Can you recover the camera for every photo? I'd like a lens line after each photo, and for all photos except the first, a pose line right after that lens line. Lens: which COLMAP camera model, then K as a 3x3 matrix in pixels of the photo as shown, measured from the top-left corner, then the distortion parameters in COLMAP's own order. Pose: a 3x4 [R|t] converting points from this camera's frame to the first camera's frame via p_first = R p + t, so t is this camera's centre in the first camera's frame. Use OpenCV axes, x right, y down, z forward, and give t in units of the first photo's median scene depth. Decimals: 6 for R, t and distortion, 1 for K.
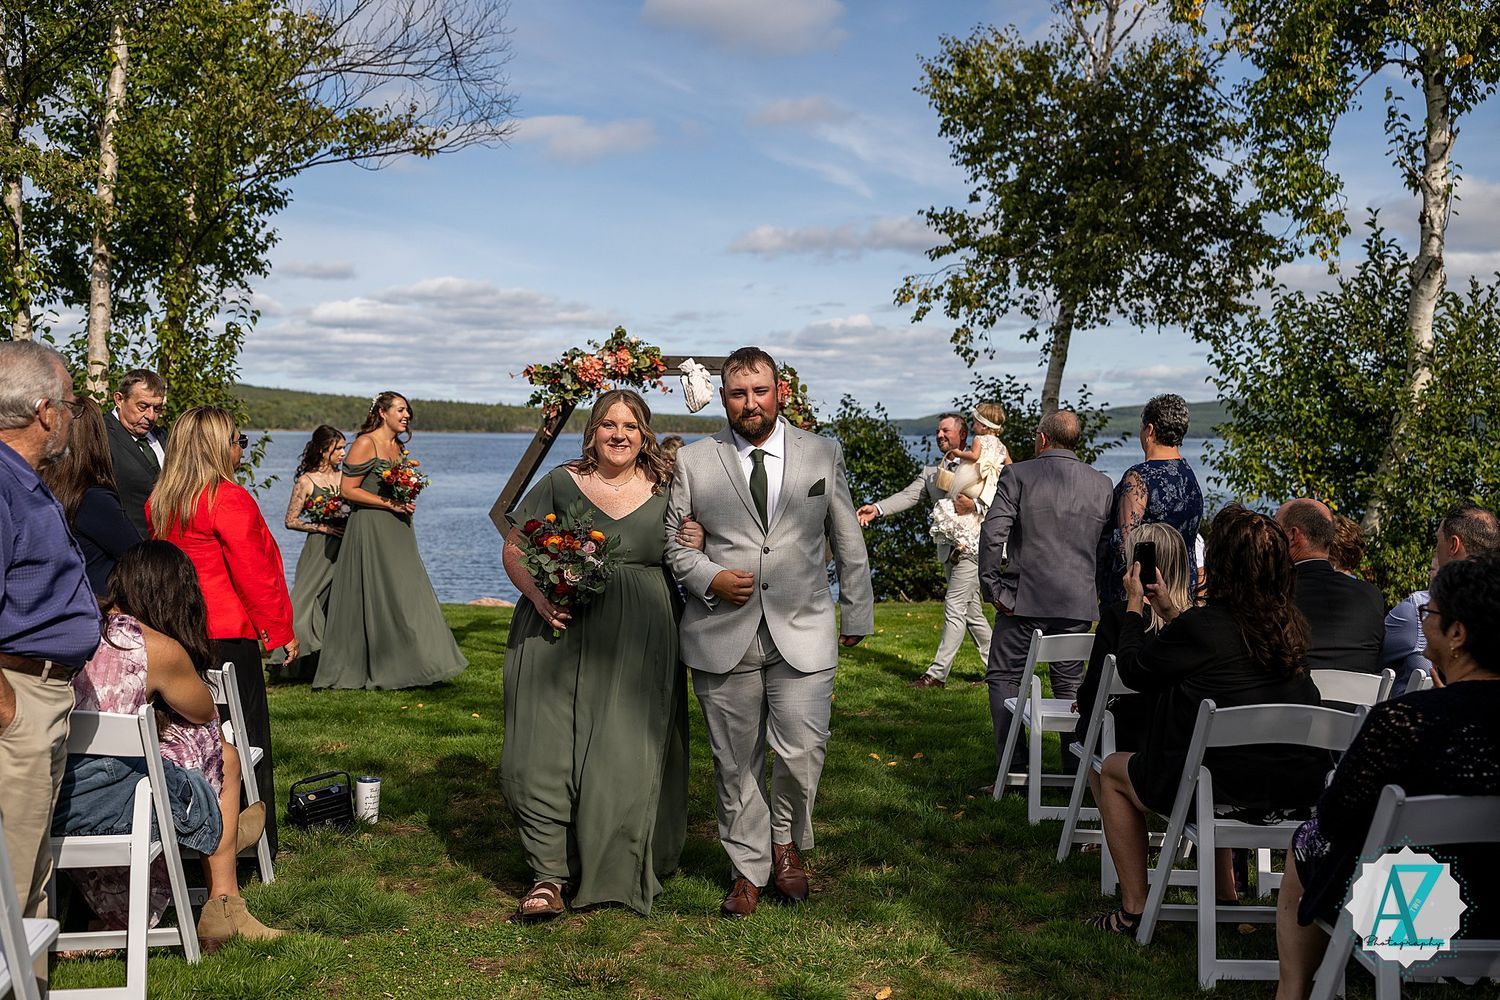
lens RADIAL K [[1676.8, 0, 772.0], [0, 1676.8, 520.3], [0, 0, 1]] dist [-0.004126, 0.000000]
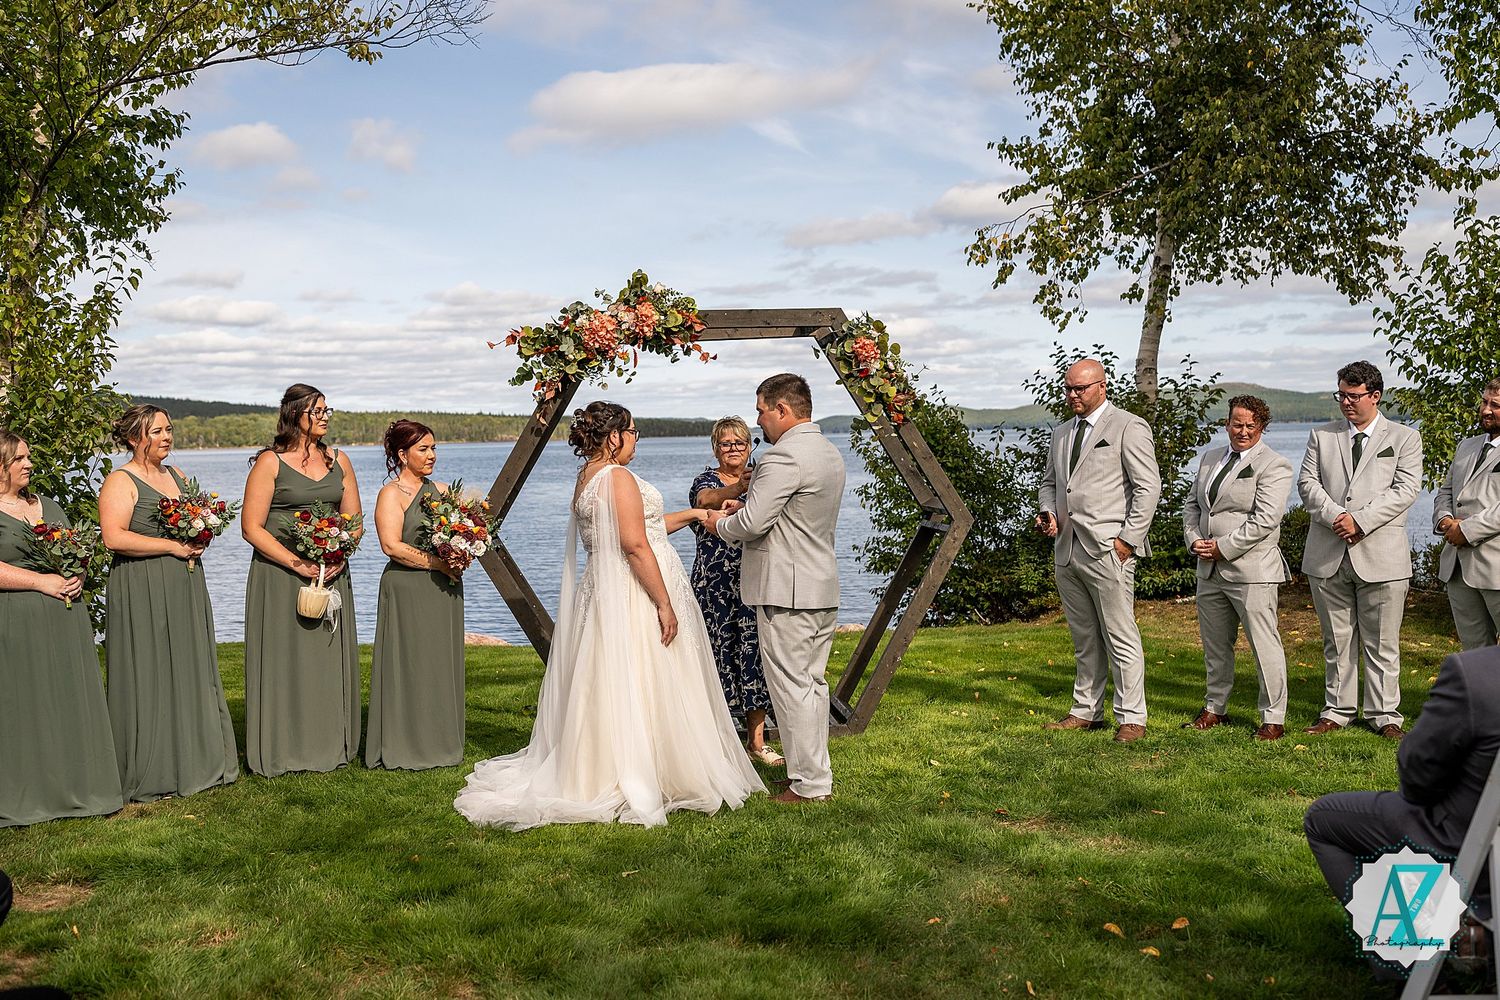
lens RADIAL K [[1445.4, 0, 740.8], [0, 1445.4, 465.2], [0, 0, 1]] dist [-0.004549, 0.000000]
pose [[0.999370, -0.031950, 0.015435, -0.049760], [0.032489, 0.998823, -0.036028, -0.007083], [-0.014266, 0.036507, 0.999232, 0.319951]]
